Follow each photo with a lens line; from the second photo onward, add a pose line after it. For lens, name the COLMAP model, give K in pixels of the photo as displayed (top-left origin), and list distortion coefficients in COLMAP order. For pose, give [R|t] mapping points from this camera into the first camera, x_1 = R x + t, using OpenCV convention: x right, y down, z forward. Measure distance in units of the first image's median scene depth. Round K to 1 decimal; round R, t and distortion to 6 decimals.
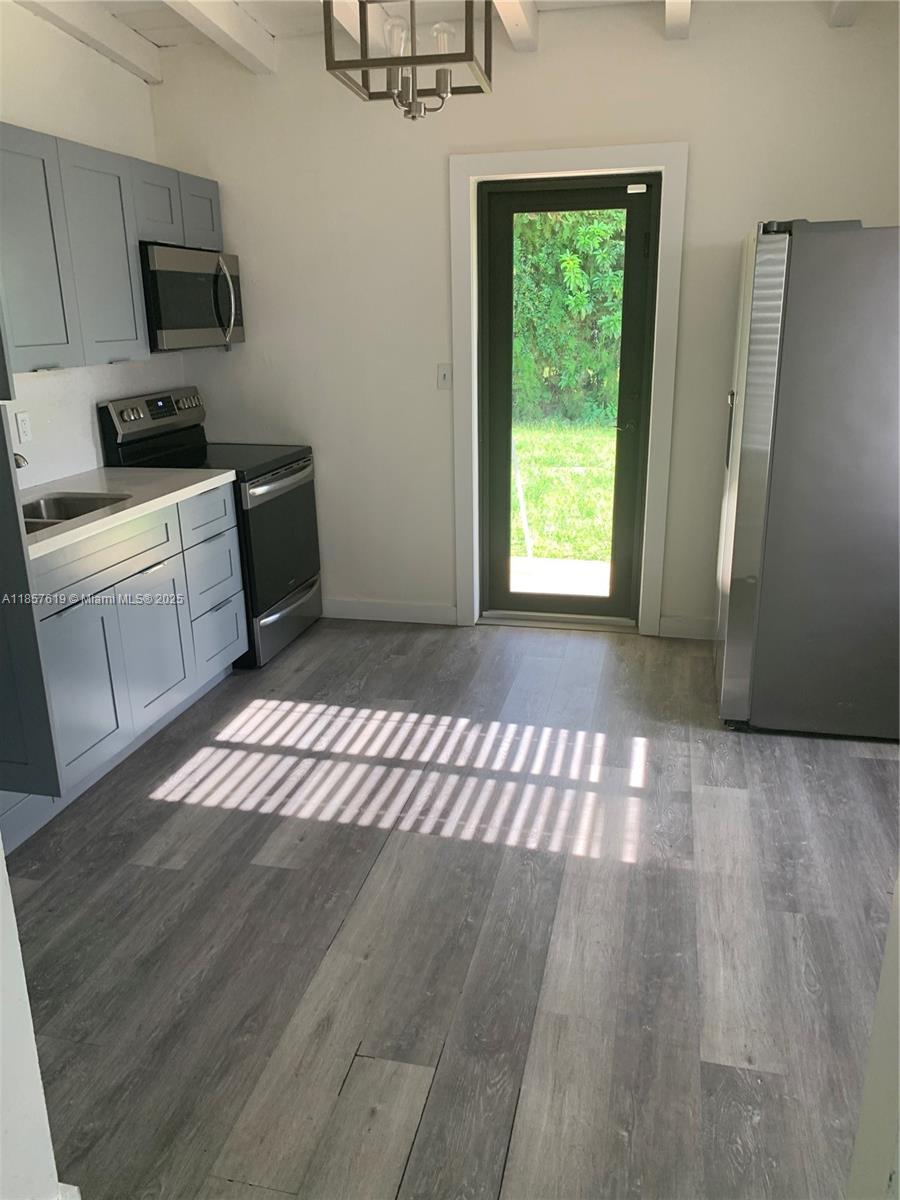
lens RADIAL K [[911.5, 0, 453.7], [0, 911.5, 607.2], [0, 0, 1]] dist [0.016307, -0.016872]
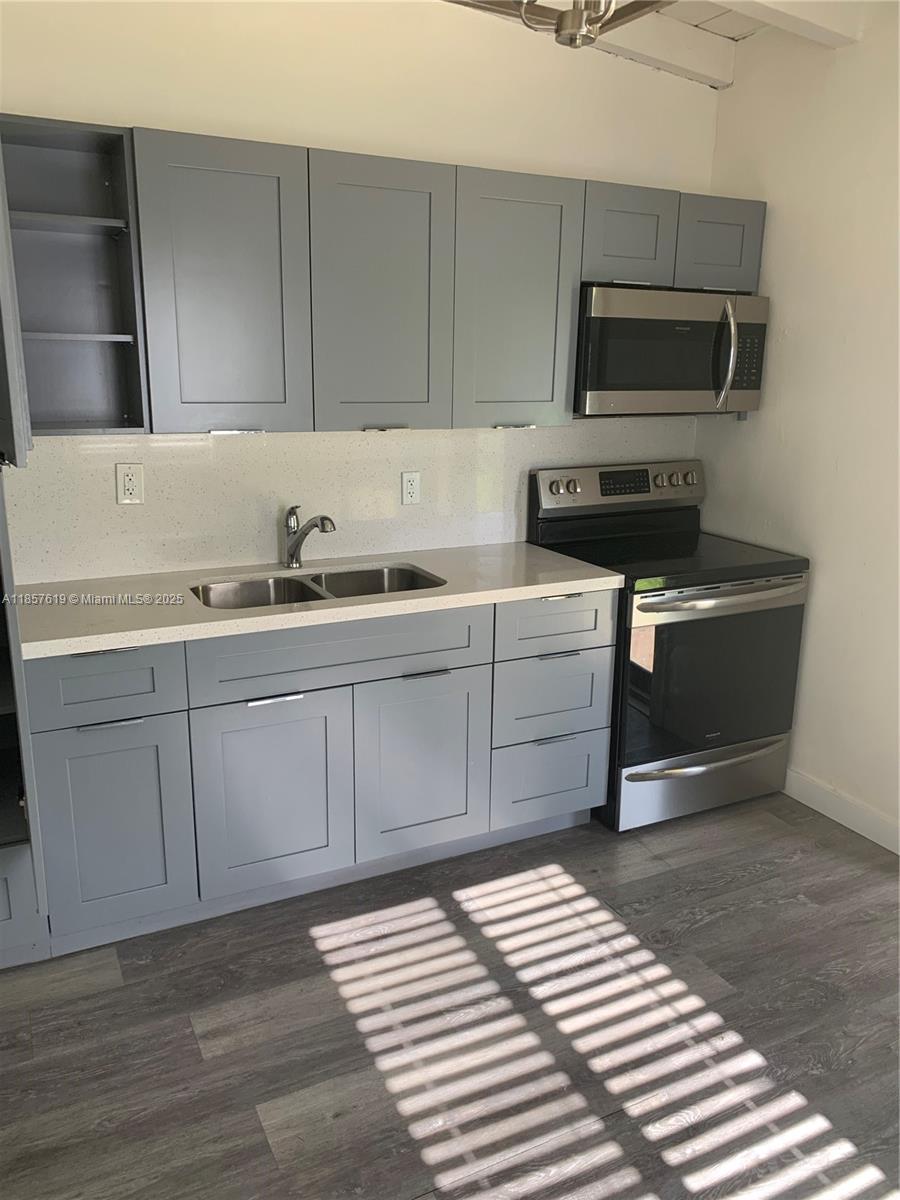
lens RADIAL K [[911.5, 0, 438.0], [0, 911.5, 600.0], [0, 0, 1]] dist [0.016307, -0.016872]
pose [[0.634040, 0.212148, -0.743631, 0.222995], [-0.257367, 0.964703, 0.055778, -0.128769], [0.729216, 0.156020, 0.666260, 0.375718]]
